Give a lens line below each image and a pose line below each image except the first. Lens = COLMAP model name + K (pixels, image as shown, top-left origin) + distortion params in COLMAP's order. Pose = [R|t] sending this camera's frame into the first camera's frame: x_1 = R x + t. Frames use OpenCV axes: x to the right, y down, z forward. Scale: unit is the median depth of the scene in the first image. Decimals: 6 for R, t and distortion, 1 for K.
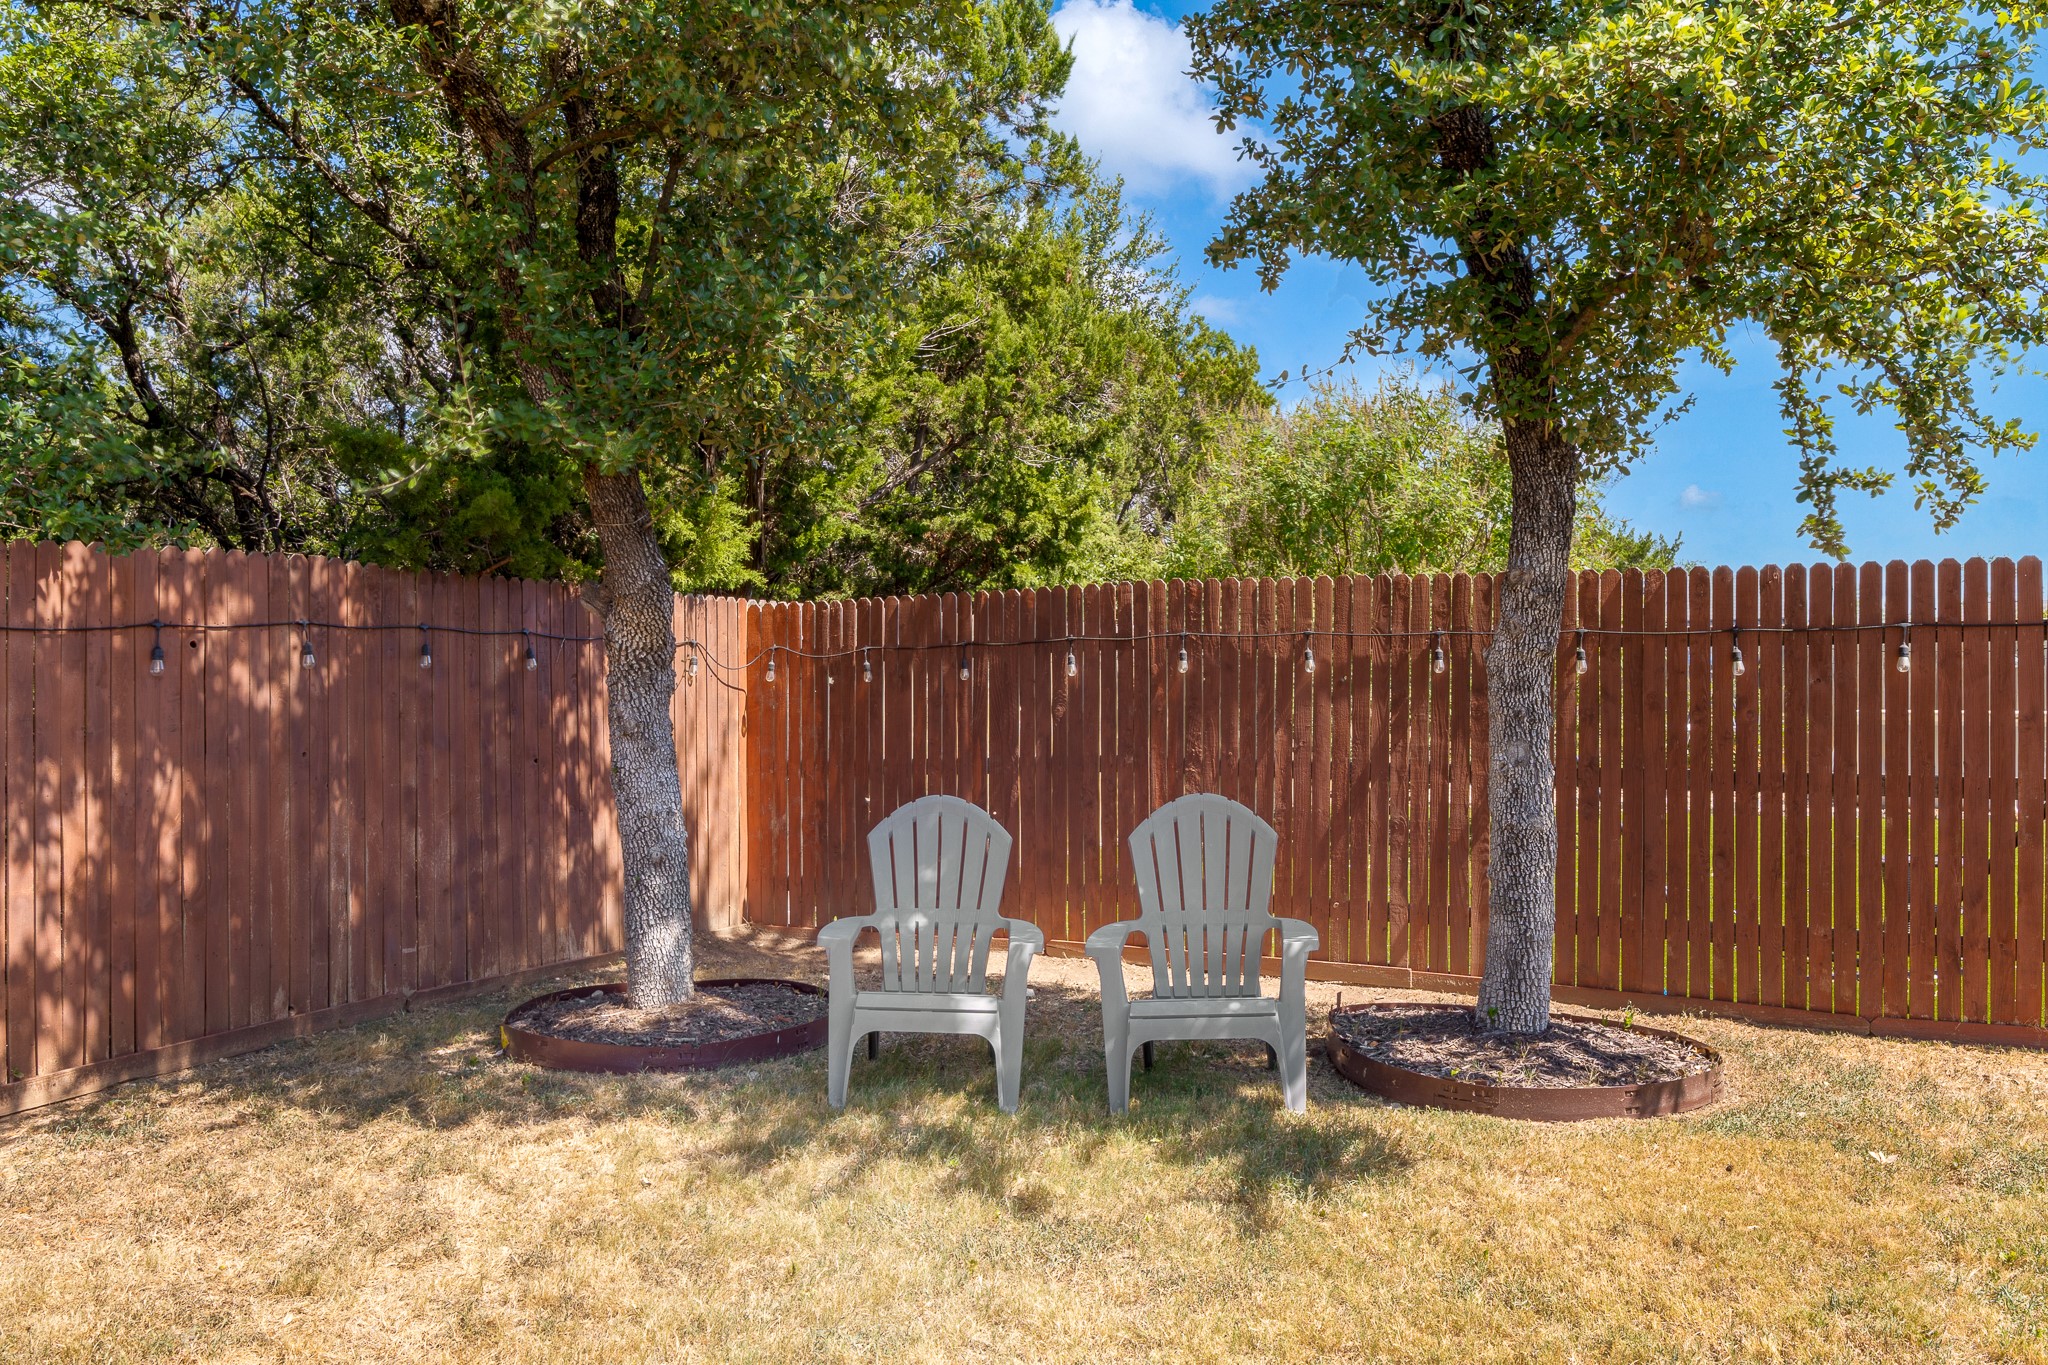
lens RADIAL K [[1541.2, 0, 1028.3], [0, 1541.2, 692.5], [0, 0, 1]] dist [0.002298, -0.003398]
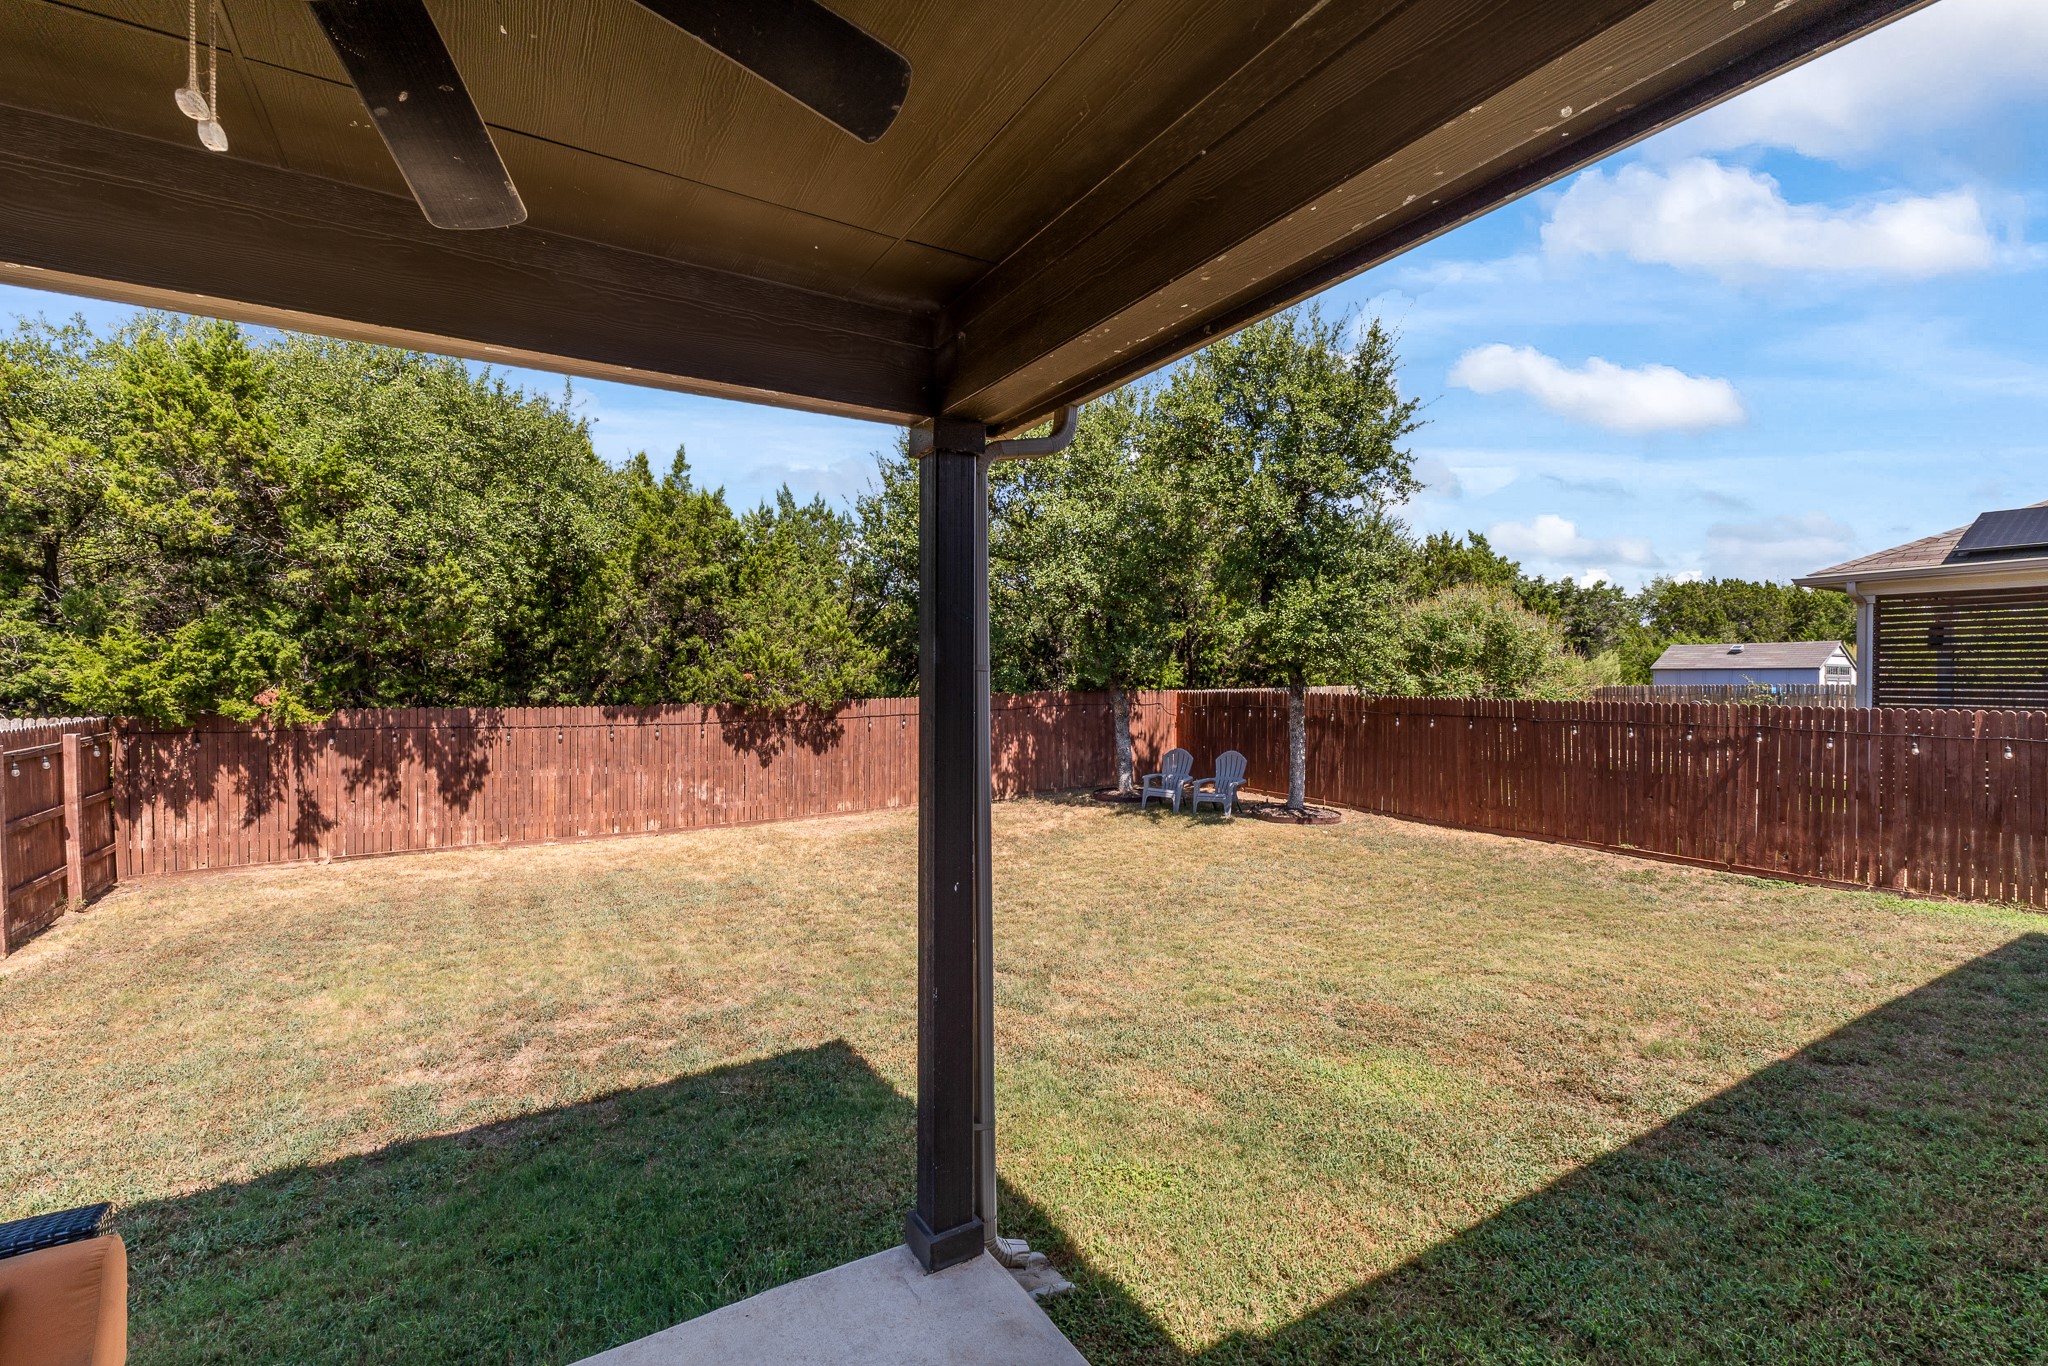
lens RADIAL K [[881.4, 0, 1022.0], [0, 881.4, 679.4], [0, 0, 1]] dist [0.000769, 0.000113]
pose [[0.834361, -0.000578, -0.551219, 0.978718], [0.001309, 0.999999, 0.000932, -0.132423], [0.551217, -0.001499, 0.834360, -1.374276]]
